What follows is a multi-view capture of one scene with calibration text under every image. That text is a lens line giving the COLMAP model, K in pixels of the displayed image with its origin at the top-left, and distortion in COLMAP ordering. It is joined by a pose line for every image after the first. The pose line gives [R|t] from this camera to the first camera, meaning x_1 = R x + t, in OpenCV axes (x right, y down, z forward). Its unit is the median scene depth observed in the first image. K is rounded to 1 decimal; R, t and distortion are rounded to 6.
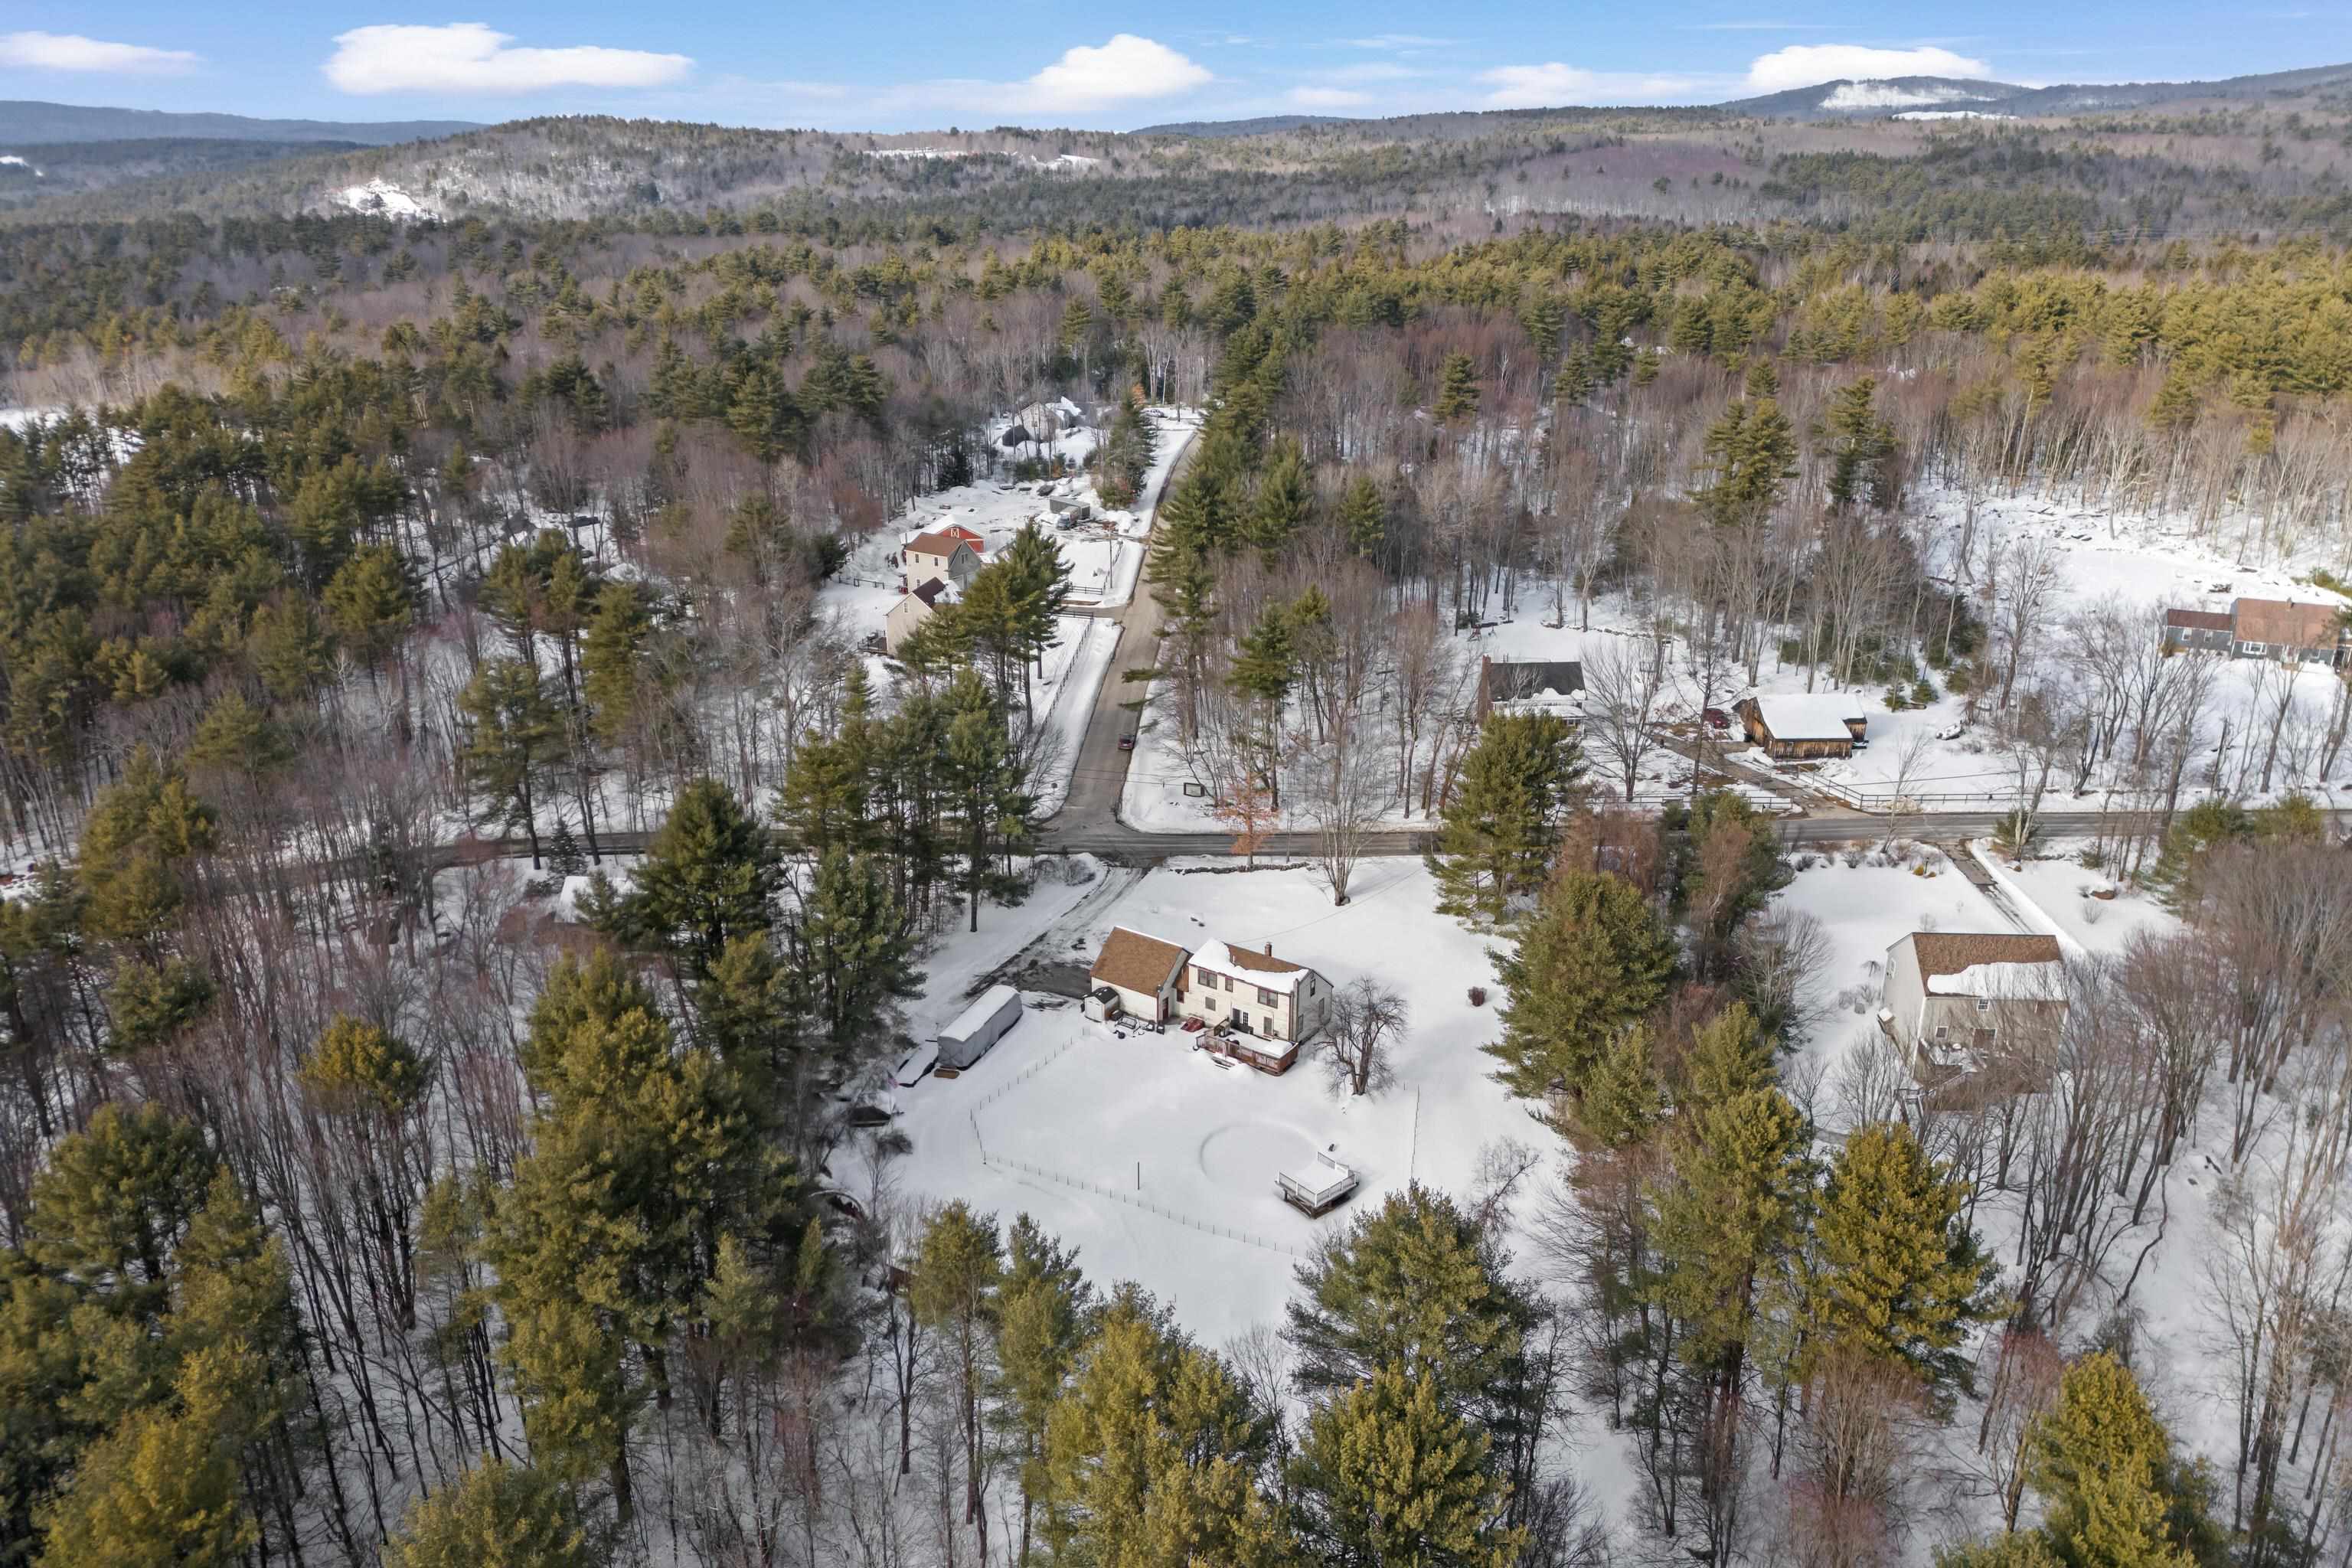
lens RADIAL K [[1629.1, 0, 1179.2], [0, 1629.1, 741.4], [0, 0, 1]] dist [0.081835, -0.001214]
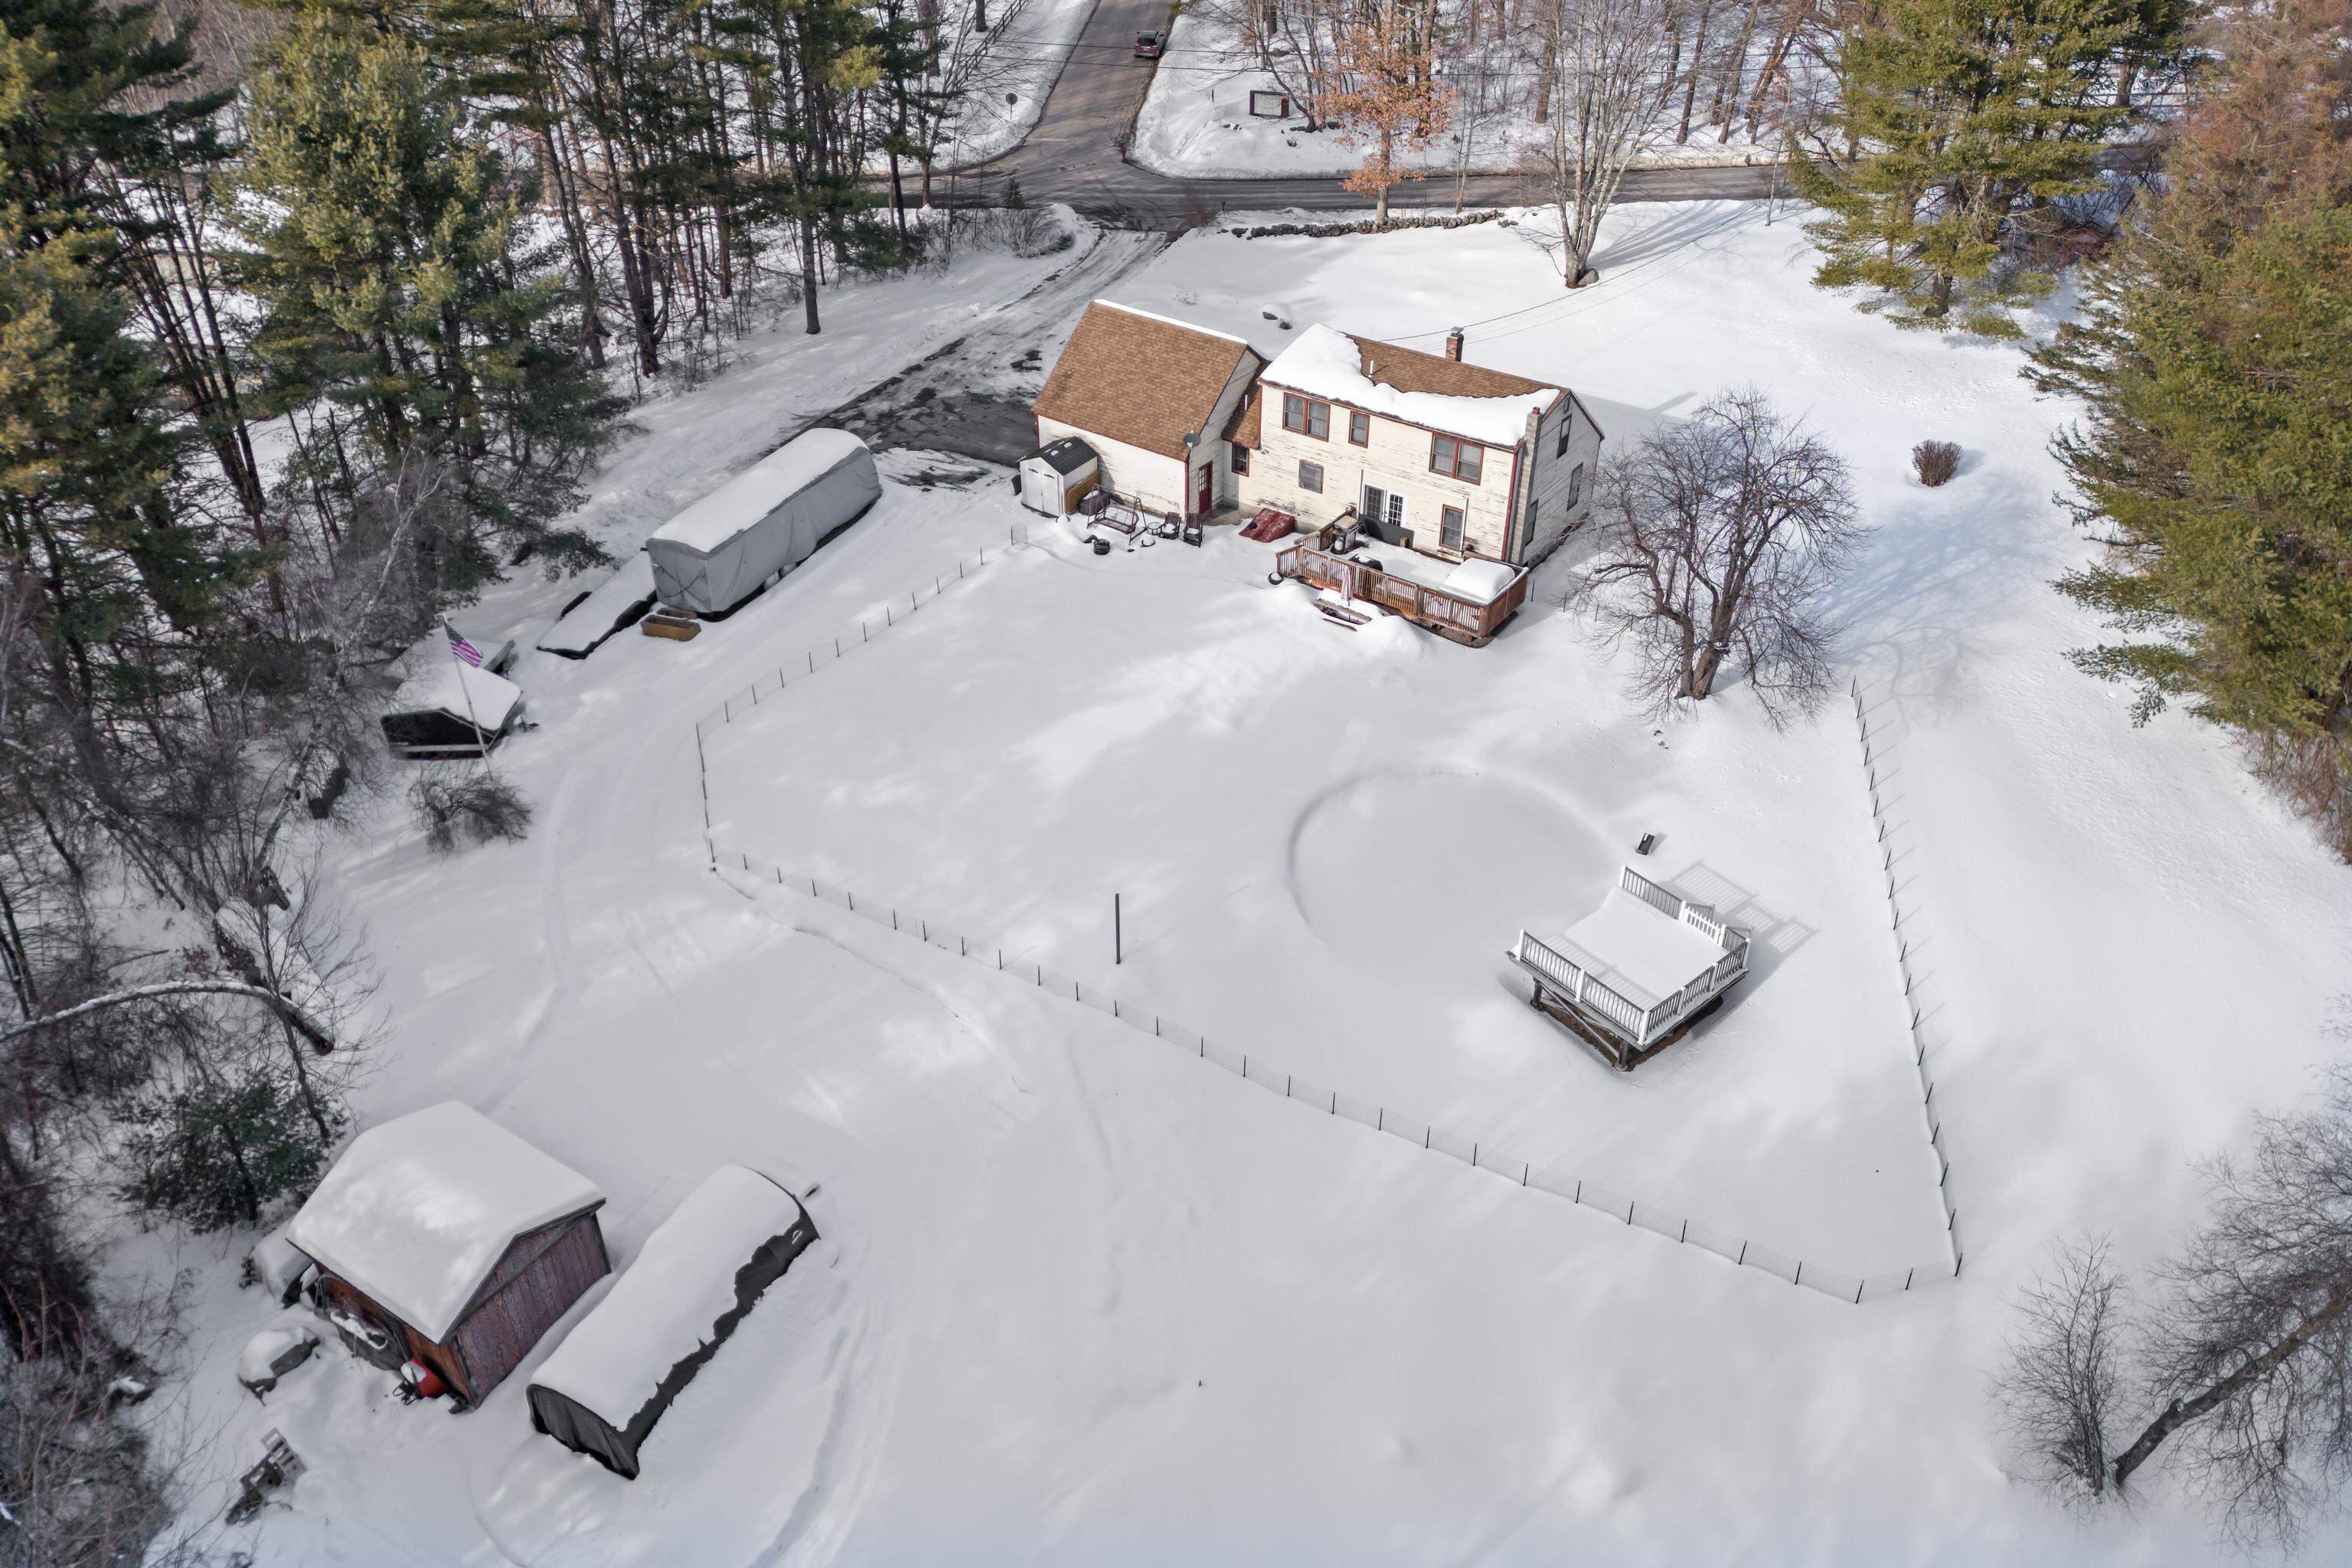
lens RADIAL K [[1629.1, 0, 1179.2], [0, 1629.1, 741.4], [0, 0, 1]] dist [0.081835, -0.001214]
pose [[0.999415, 0.016070, -0.030183, -0.001199], [-0.006971, 0.959902, 0.280248, 0.107682], [0.033477, -0.279874, 0.959453, 0.569507]]
